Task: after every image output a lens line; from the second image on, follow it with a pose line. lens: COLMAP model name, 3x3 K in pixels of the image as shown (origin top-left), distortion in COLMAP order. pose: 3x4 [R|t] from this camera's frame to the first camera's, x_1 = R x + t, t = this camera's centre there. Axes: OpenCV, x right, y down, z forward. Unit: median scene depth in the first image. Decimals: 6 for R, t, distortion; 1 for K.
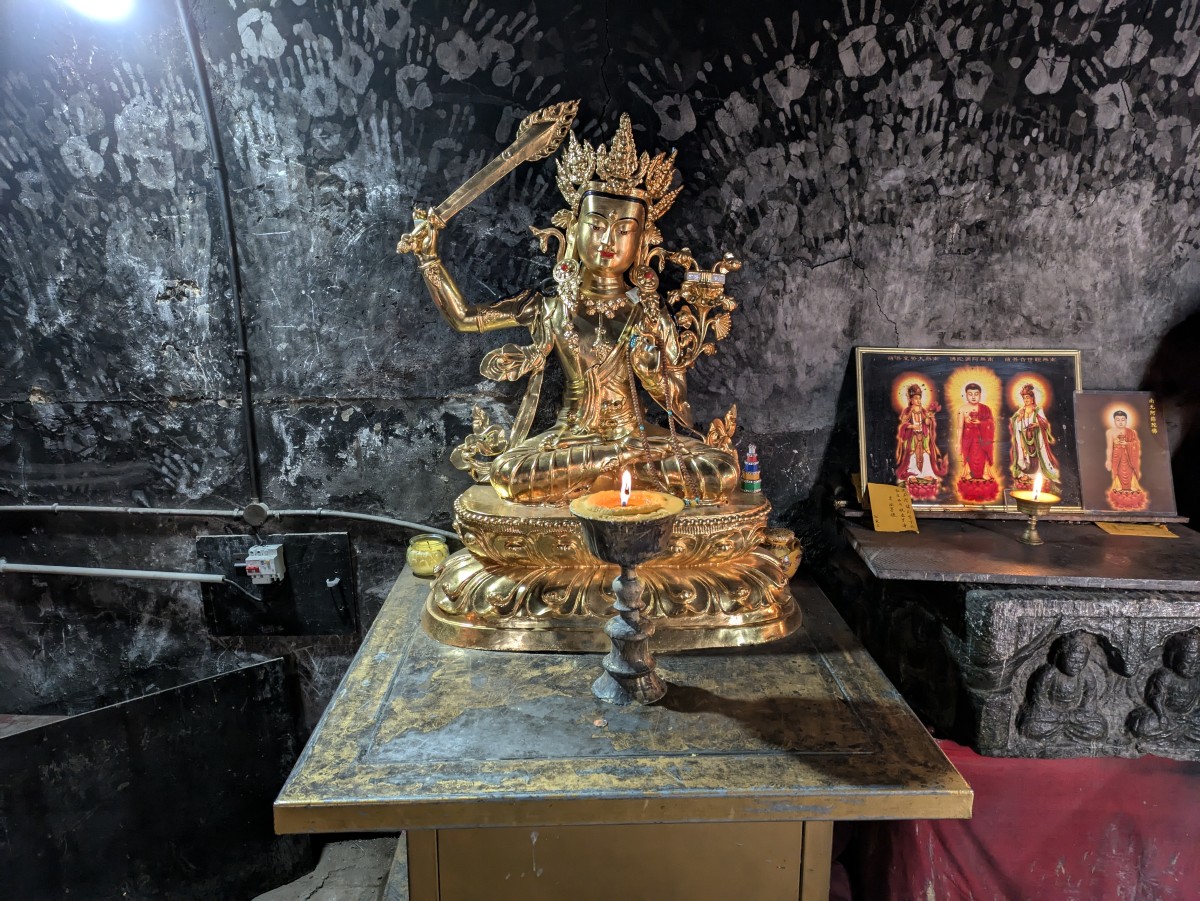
lens RADIAL K [[869.1, 0, 599.1], [0, 869.1, 450.0], [0, 0, 1]] dist [0.040566, 0.003877]
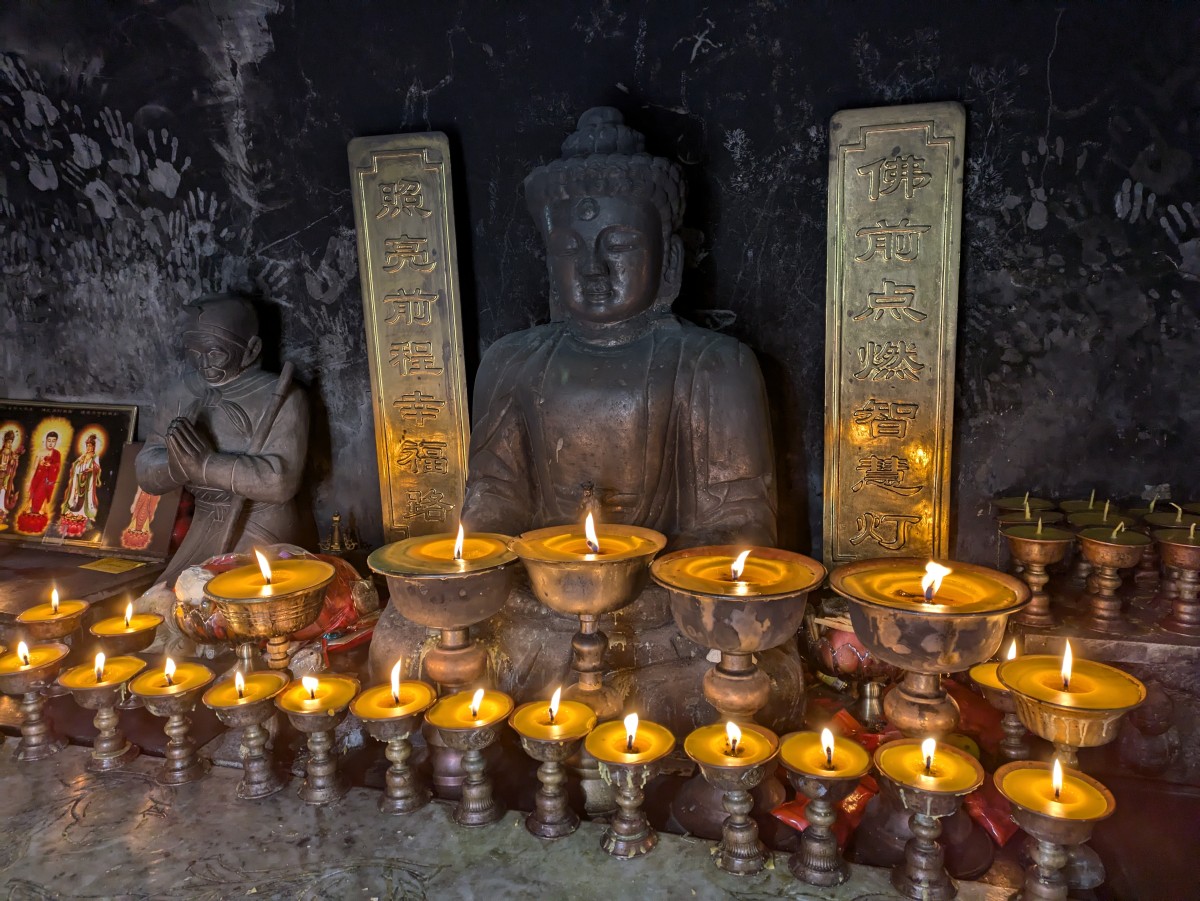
lens RADIAL K [[869.1, 0, 601.1], [0, 869.1, 450.6], [0, 0, 1]] dist [0.040566, 0.003877]
pose [[0.959274, 0.043762, -0.279067, 1.485029], [-0.050631, 0.998565, -0.017450, -0.068471], [0.277902, 0.030869, 0.960113, 0.073843]]
